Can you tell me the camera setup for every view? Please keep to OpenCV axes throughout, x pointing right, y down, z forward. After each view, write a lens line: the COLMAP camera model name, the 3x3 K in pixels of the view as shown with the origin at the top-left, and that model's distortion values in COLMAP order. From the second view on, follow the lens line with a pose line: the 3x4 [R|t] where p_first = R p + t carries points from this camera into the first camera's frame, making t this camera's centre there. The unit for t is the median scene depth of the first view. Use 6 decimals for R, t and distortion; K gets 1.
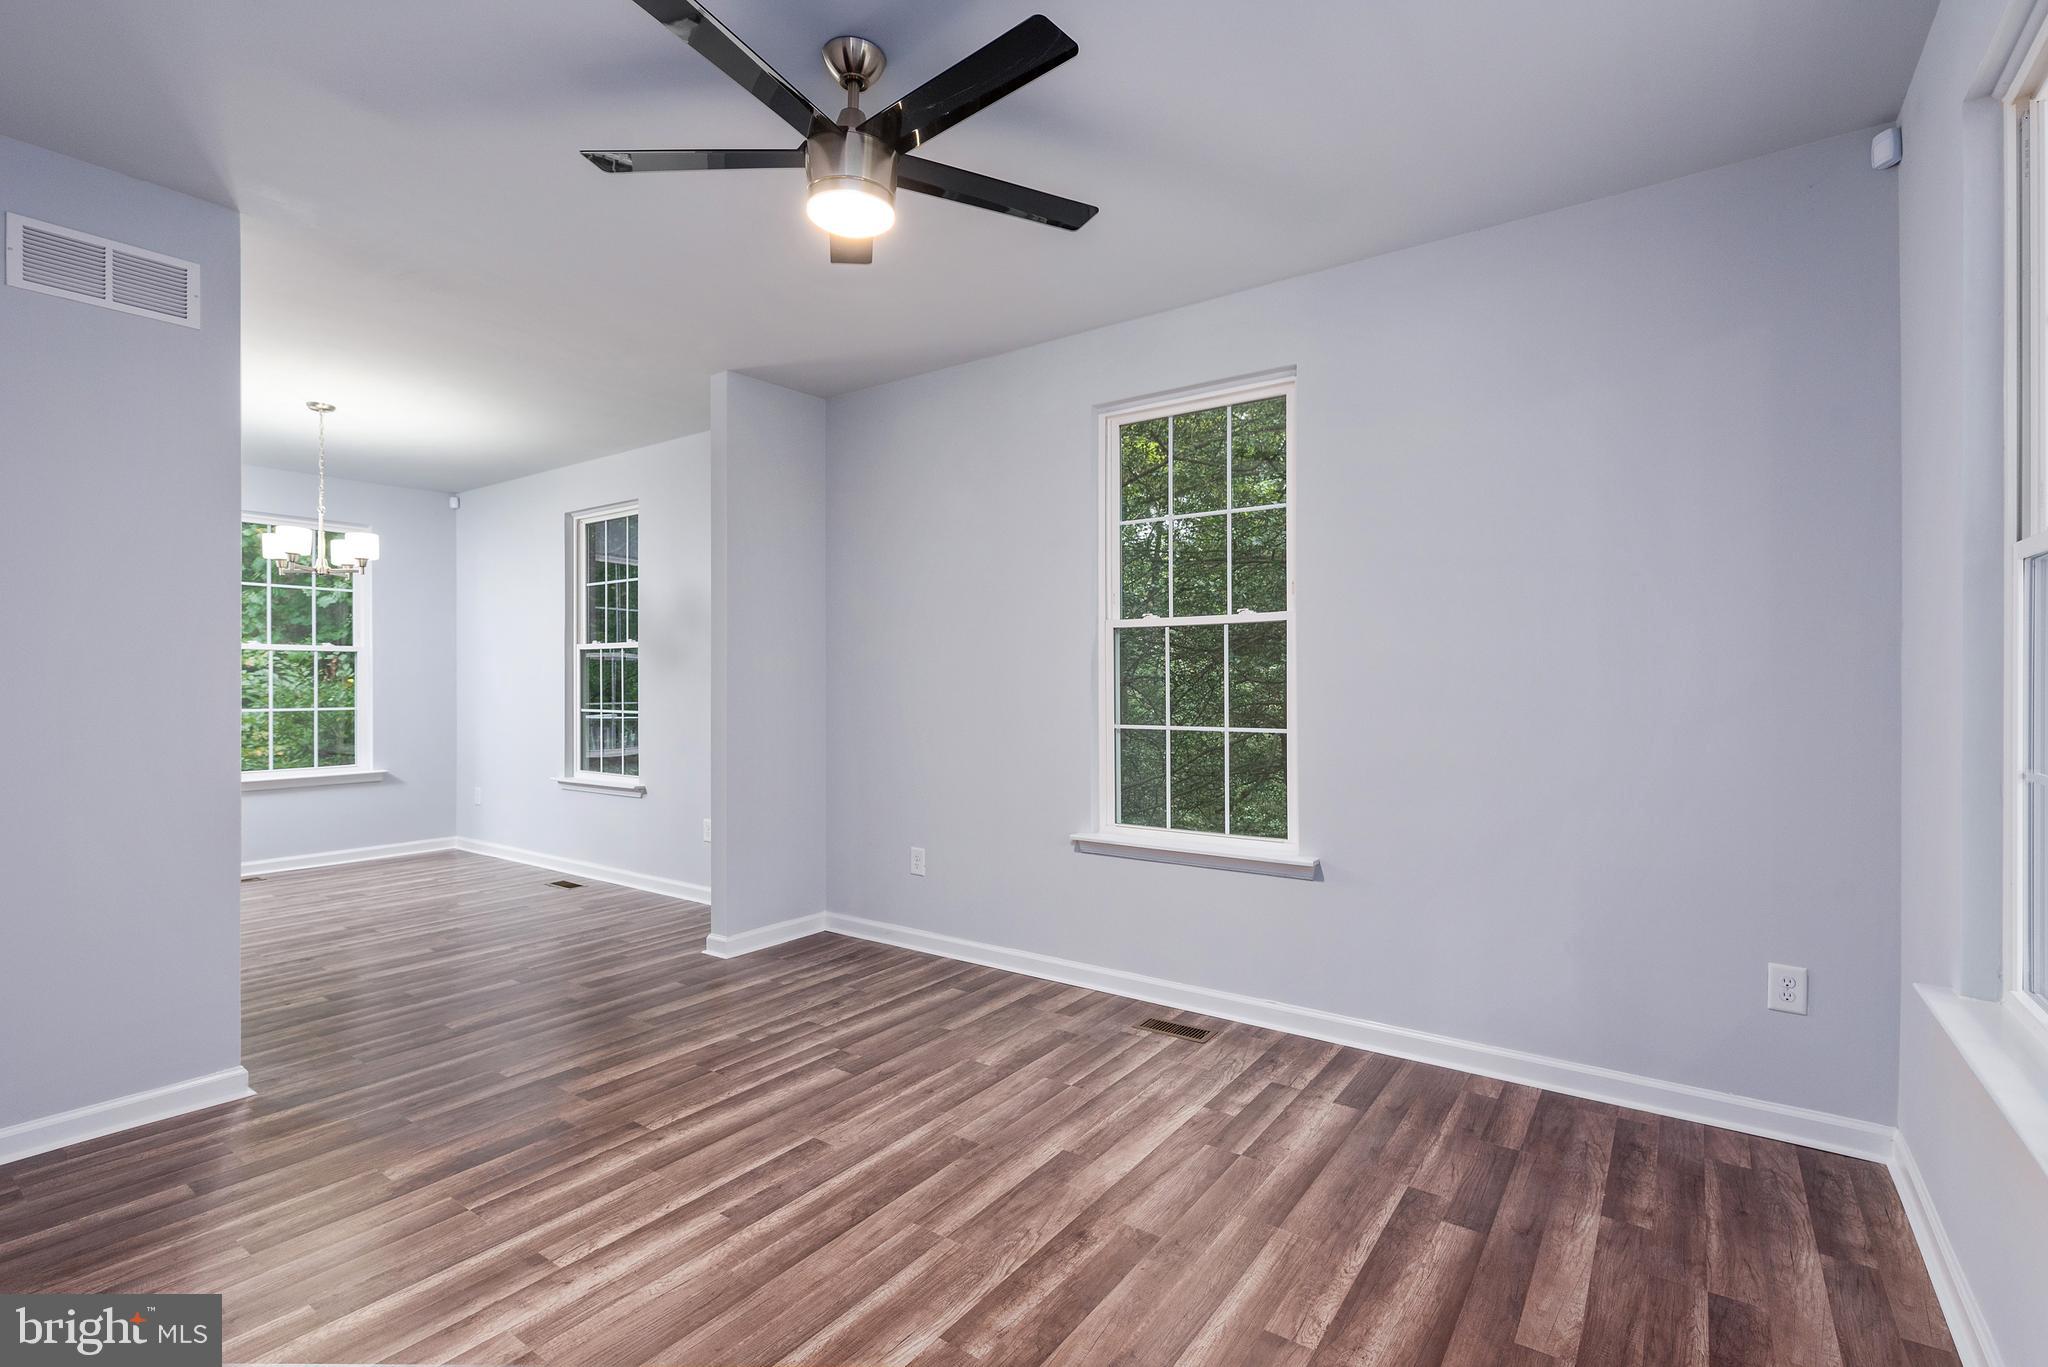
lens RADIAL K [[967.8, 0, 984.0], [0, 967.8, 704.2], [0, 0, 1]] dist [0.002215, -0.002261]
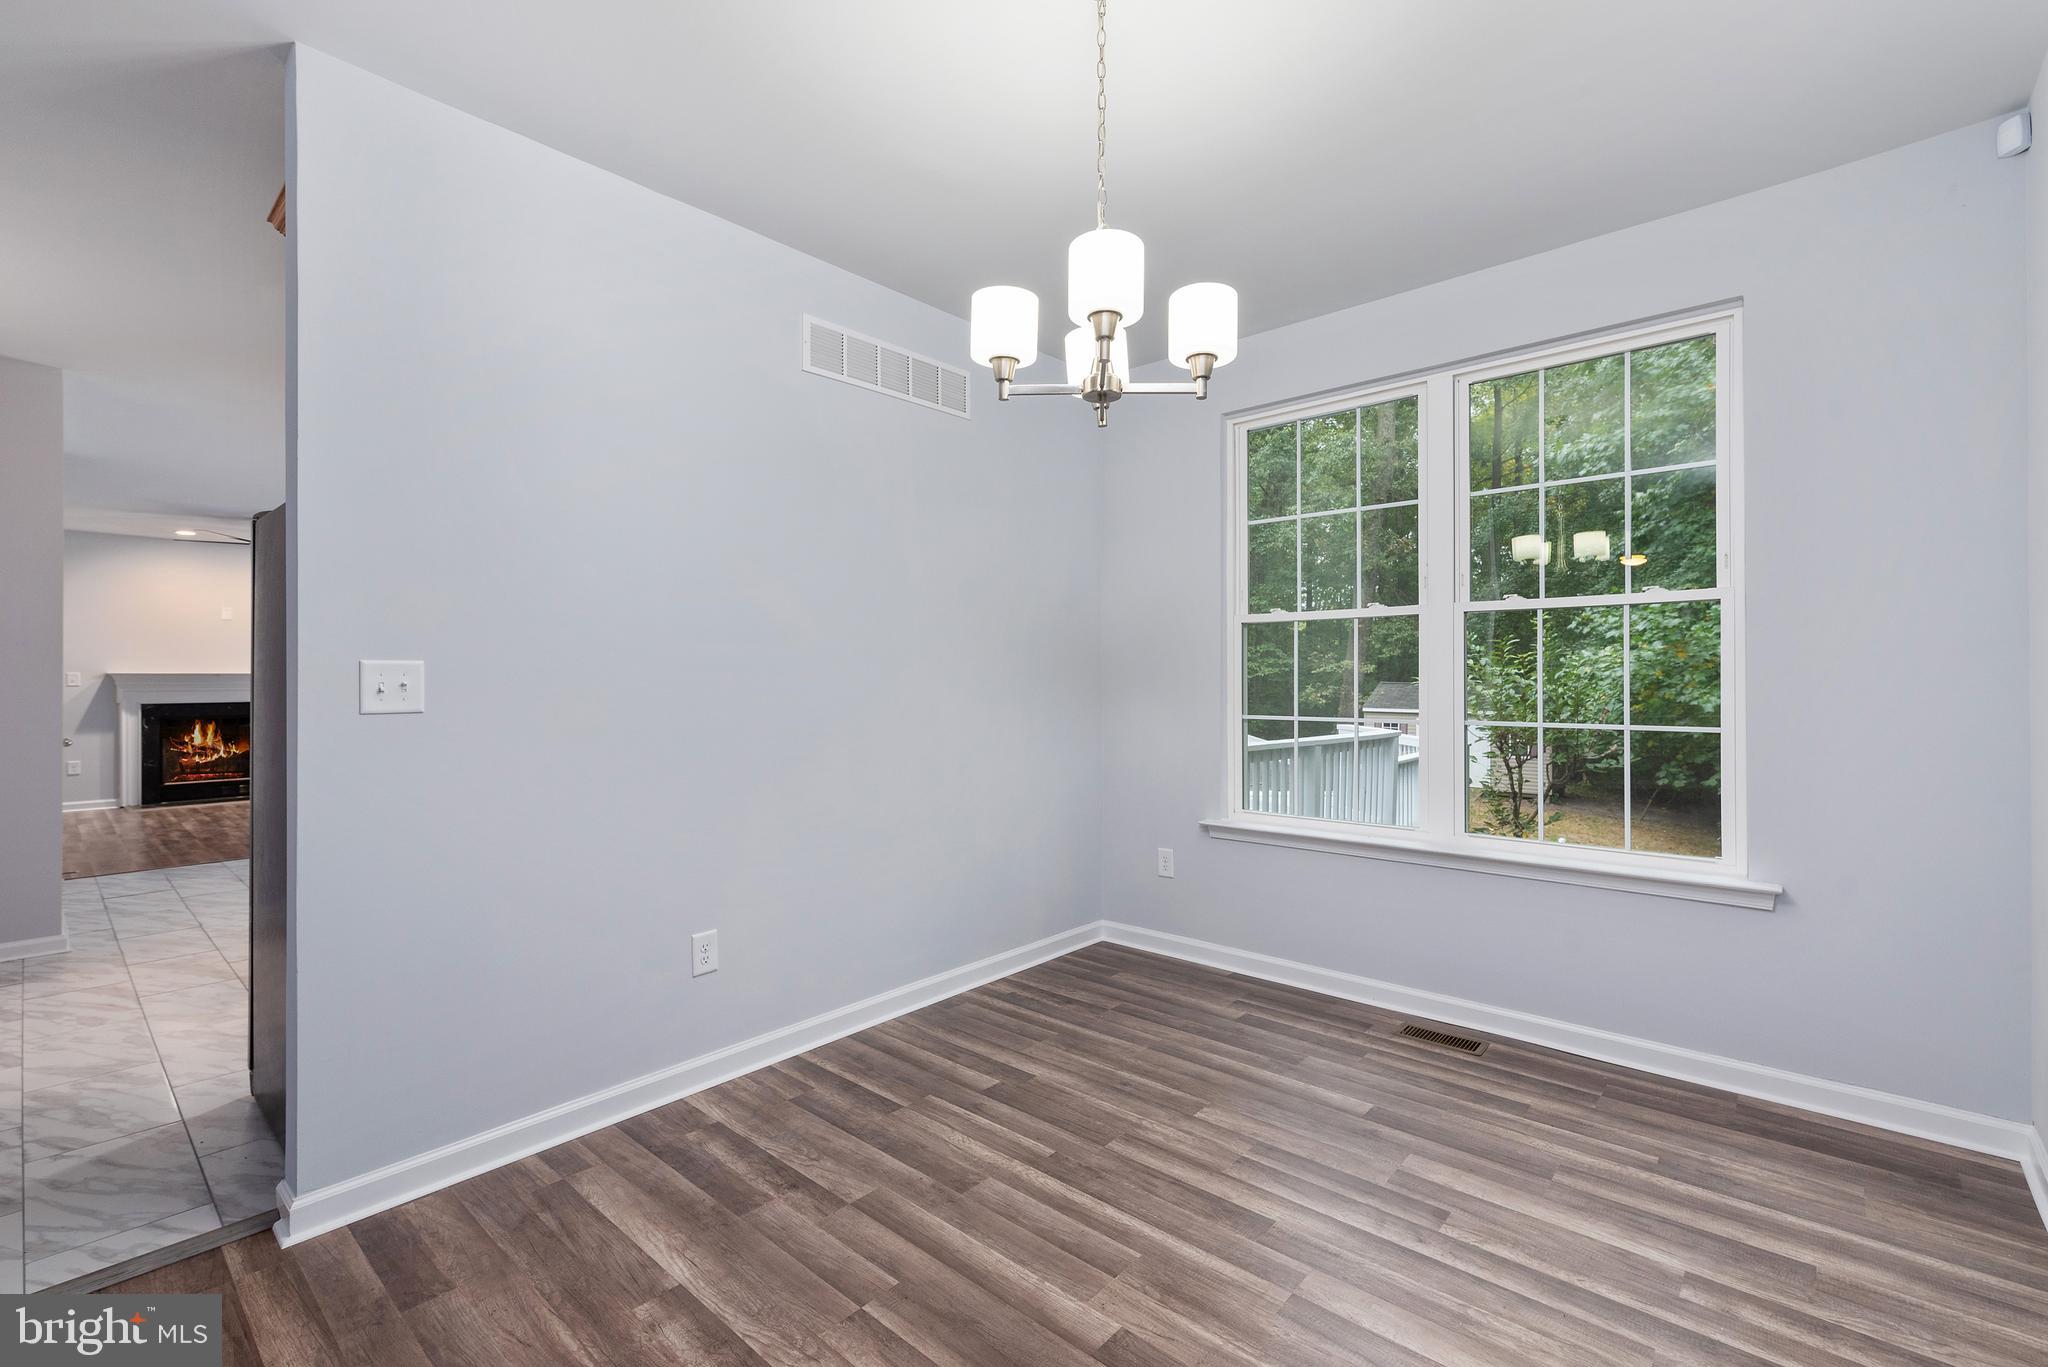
lens RADIAL K [[881.0, 0, 1010.6], [0, 881.0, 675.9], [0, 0, 1]] dist [0.004059, -0.000251]
pose [[0.996682, -0.005085, -0.081235, -6.229781], [0.003245, 0.999735, -0.022771, -0.097546], [0.081329, 0.022432, 0.996435, 4.737490]]
